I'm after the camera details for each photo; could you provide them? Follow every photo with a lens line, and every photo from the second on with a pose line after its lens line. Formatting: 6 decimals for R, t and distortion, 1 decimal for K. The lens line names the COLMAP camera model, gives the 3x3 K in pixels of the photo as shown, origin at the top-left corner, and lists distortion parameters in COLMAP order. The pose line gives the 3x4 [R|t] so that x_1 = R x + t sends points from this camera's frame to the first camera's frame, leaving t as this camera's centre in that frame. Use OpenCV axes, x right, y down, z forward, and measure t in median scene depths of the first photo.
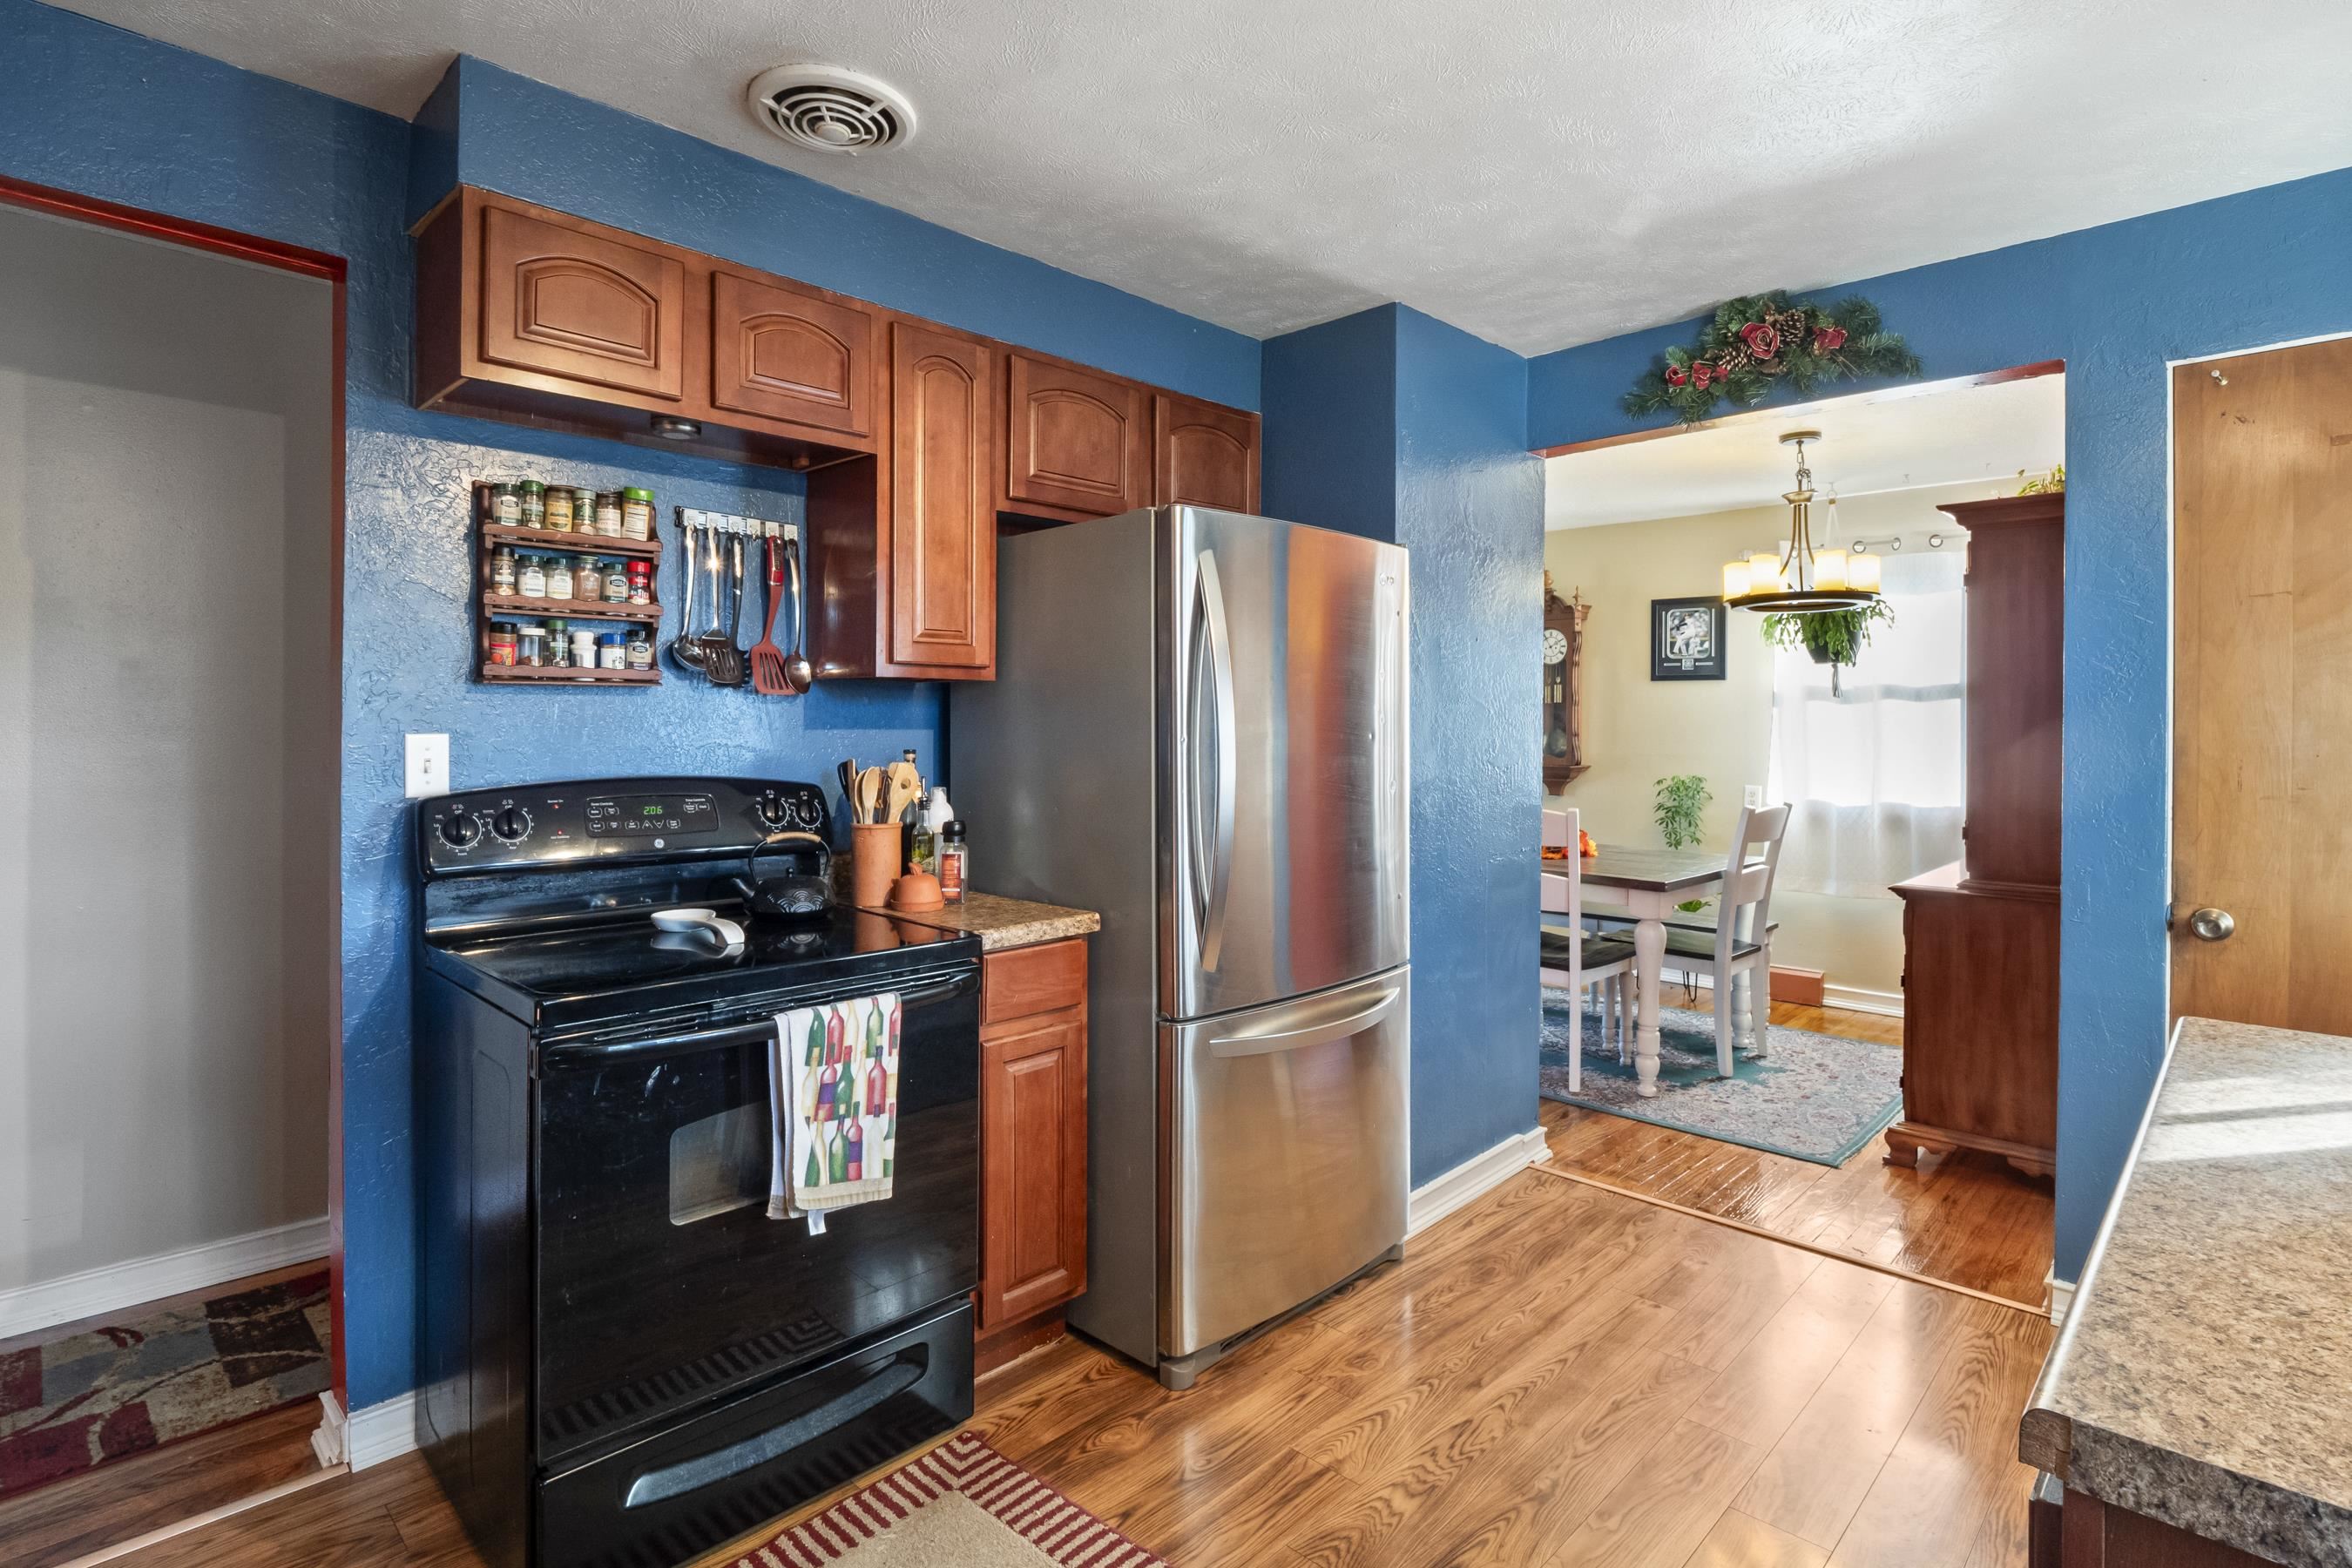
lens RADIAL K [[1156.7, 0, 1161.6], [0, 1156.7, 746.1], [0, 0, 1]] dist [0.002161, -0.011966]
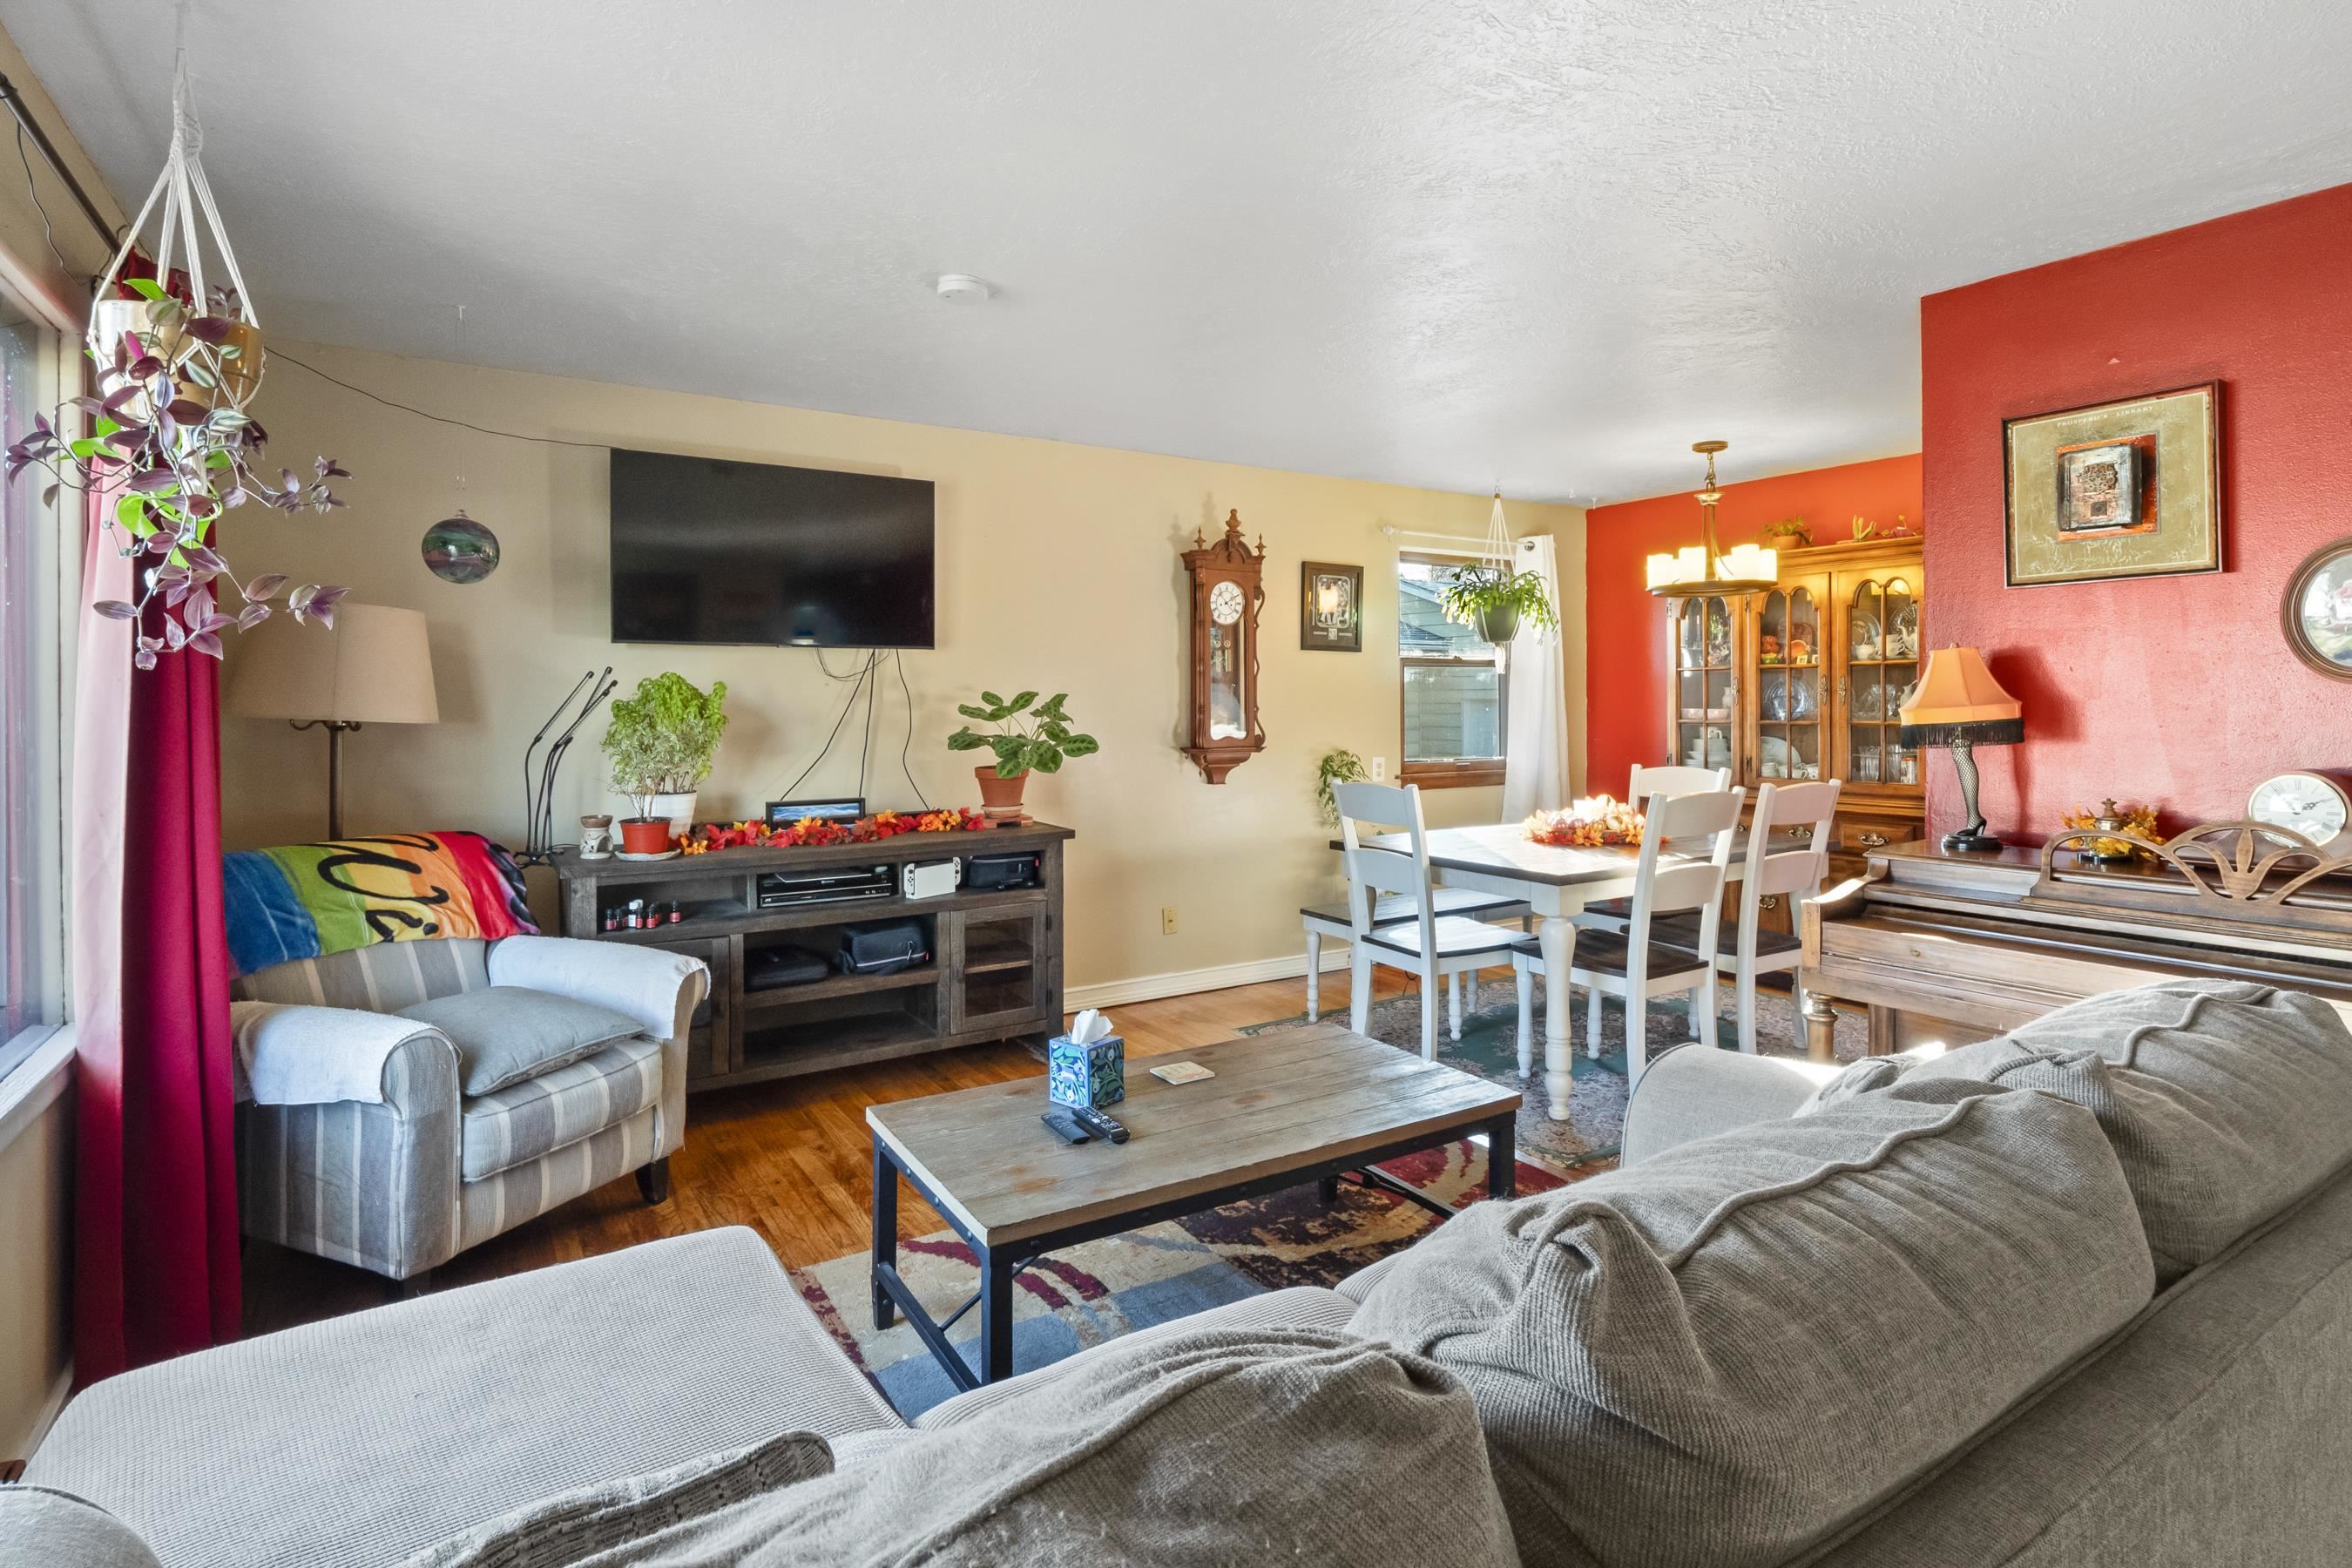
lens RADIAL K [[1177.0, 0, 1172.8], [0, 1177.0, 689.9], [0, 0, 1]] dist [0.001935, -0.000059]
pose [[0.221757, -0.003314, 0.975096, -0.515340], [0.012332, 0.999924, 0.000594, -0.027164], [-0.975024, 0.011893, 0.221781, 0.912918]]
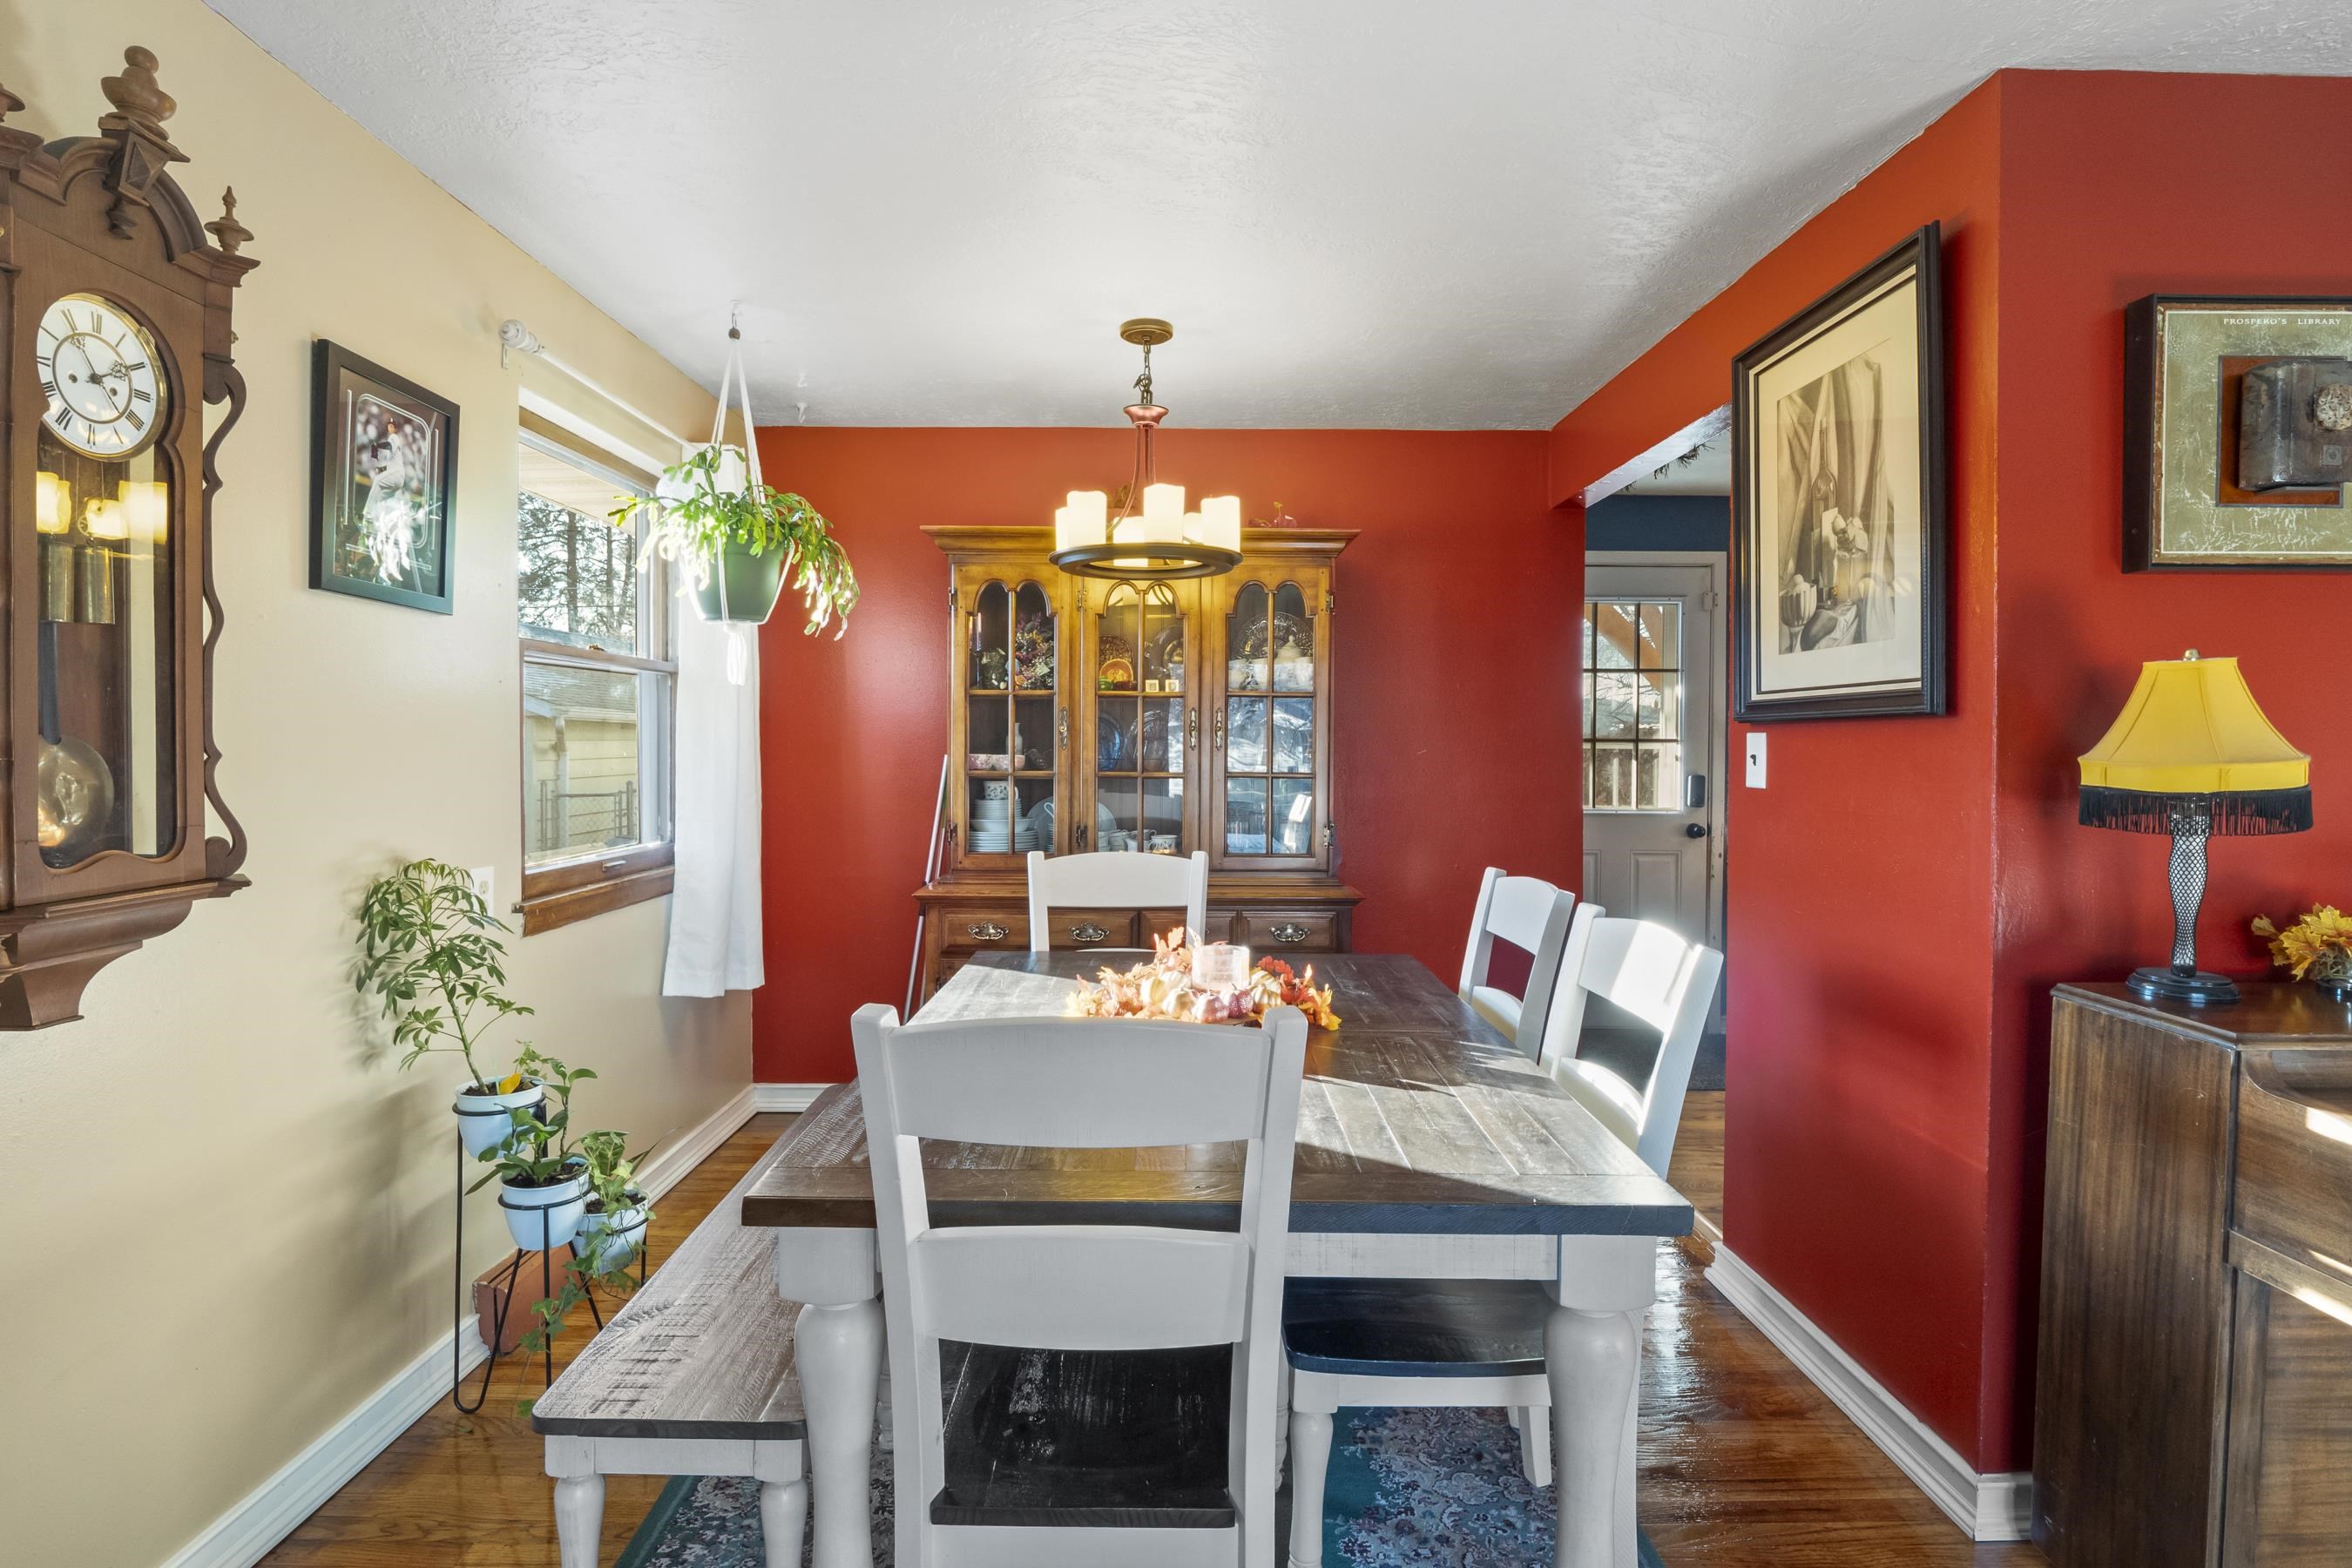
lens RADIAL K [[1153.3, 0, 1170.8], [0, 1153.3, 773.0], [0, 0, 1]] dist [-0.003012, -0.002019]
pose [[-0.710187, -0.032437, 0.703265, 0.025759], [-0.009812, 0.999297, 0.036182, -0.019395], [-0.703944, 0.018795, -0.710006, 1.083847]]
